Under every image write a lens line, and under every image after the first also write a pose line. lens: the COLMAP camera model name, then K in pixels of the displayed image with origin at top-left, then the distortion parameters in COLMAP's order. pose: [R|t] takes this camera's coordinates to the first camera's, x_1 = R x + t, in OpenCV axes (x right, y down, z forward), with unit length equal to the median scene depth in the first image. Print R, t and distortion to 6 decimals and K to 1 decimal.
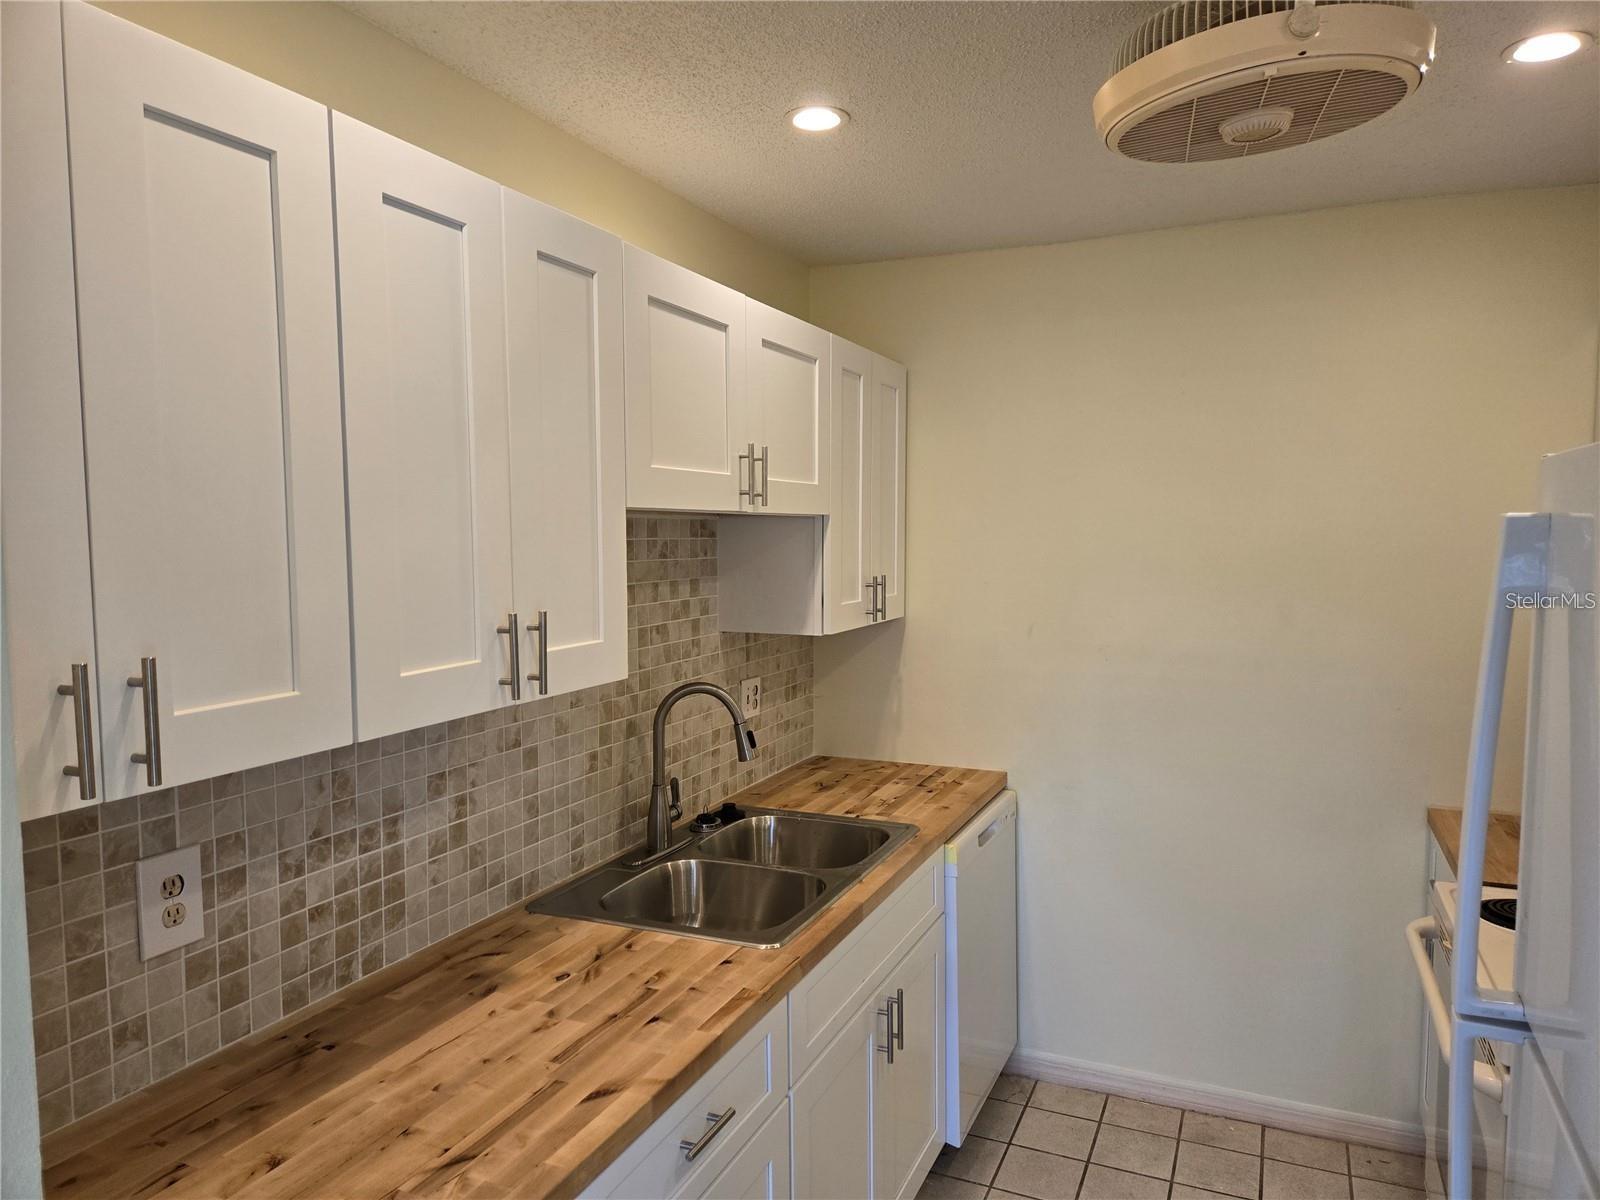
lens RADIAL K [[1078.4, 0, 829.9], [0, 1078.4, 588.0], [0, 0, 1]] dist [0.062372, -0.064941]
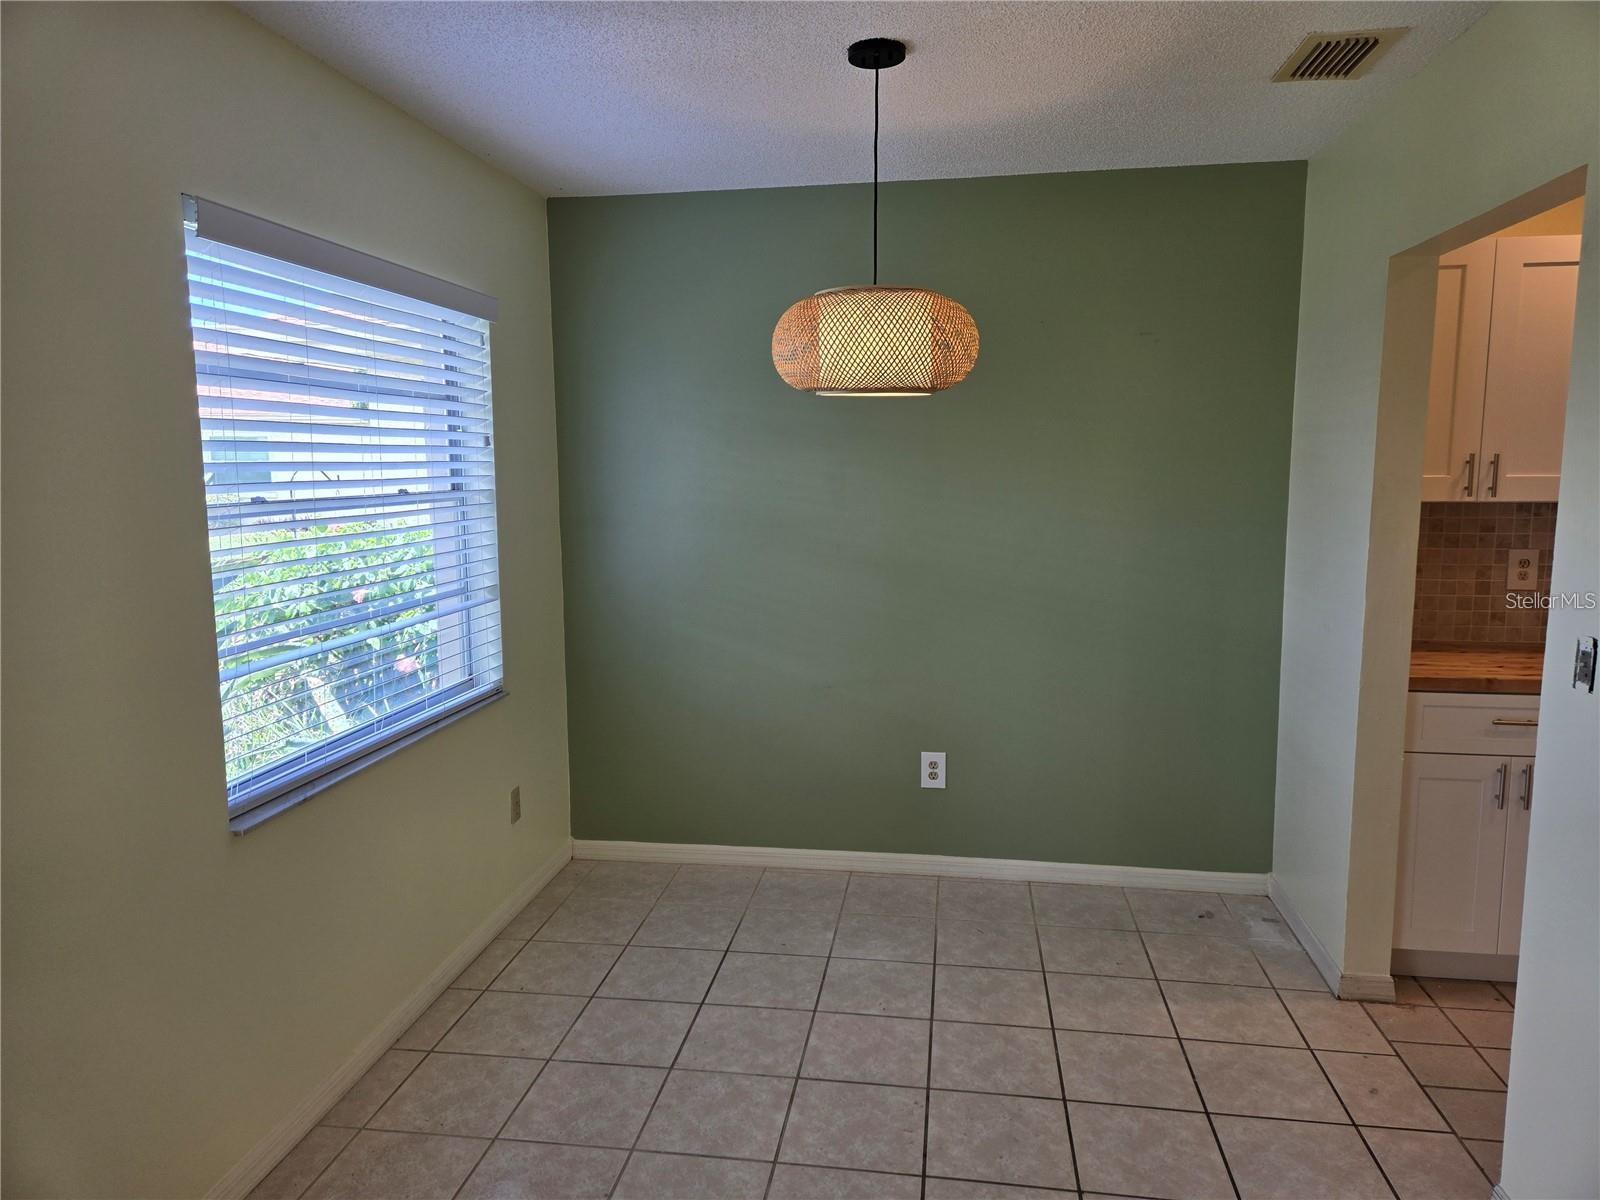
lens RADIAL K [[1078.4, 0, 771.5], [0, 1078.4, 594.8], [0, 0, 1]] dist [0.062372, -0.064941]
pose [[0.233567, 0.123454, -0.964472, 1.014113], [-0.050890, 0.992100, 0.114666, 0.114620], [0.971008, 0.022300, 0.238005, -0.887775]]
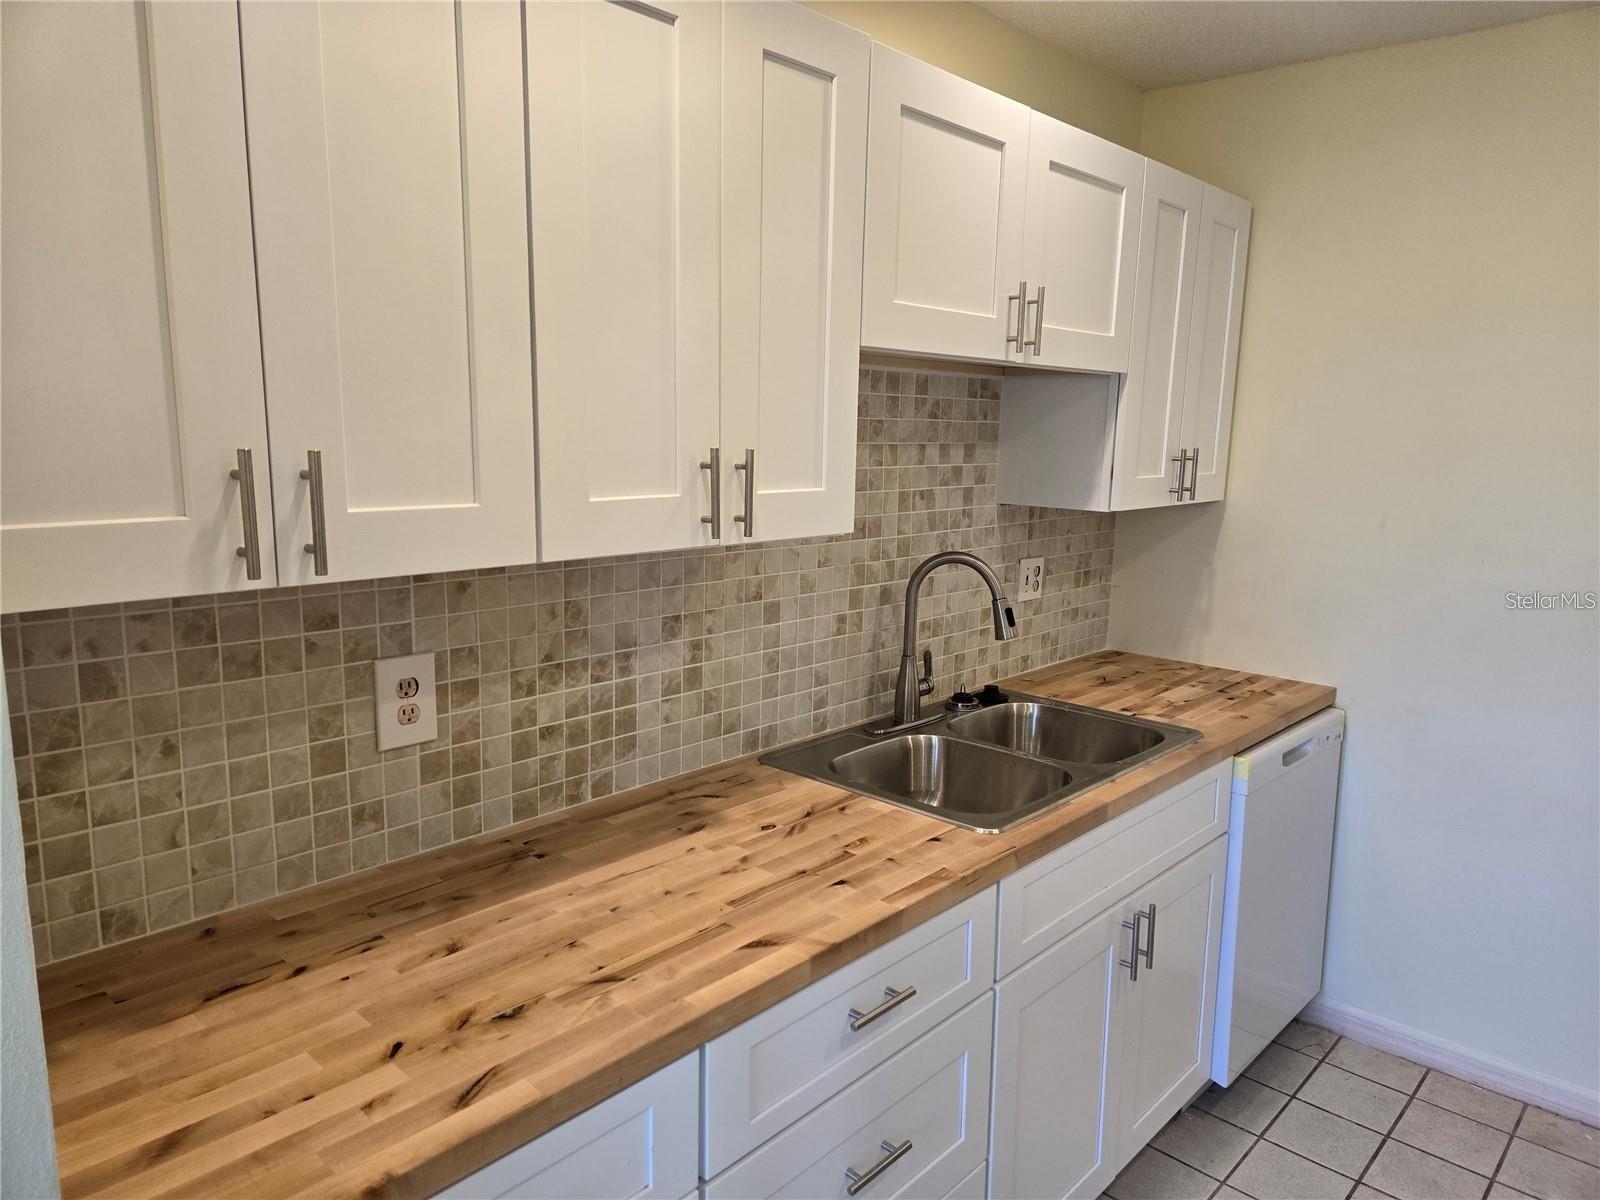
lens RADIAL K [[1078.4, 0, 822.9], [0, 1078.4, 595.7], [0, 0, 1]] dist [0.062372, -0.064941]
pose [[0.941205, 0.074026, -0.329627, 0.098944], [-0.041516, 0.993647, 0.104606, 0.041093], [0.335277, -0.084771, 0.938298, 0.107556]]
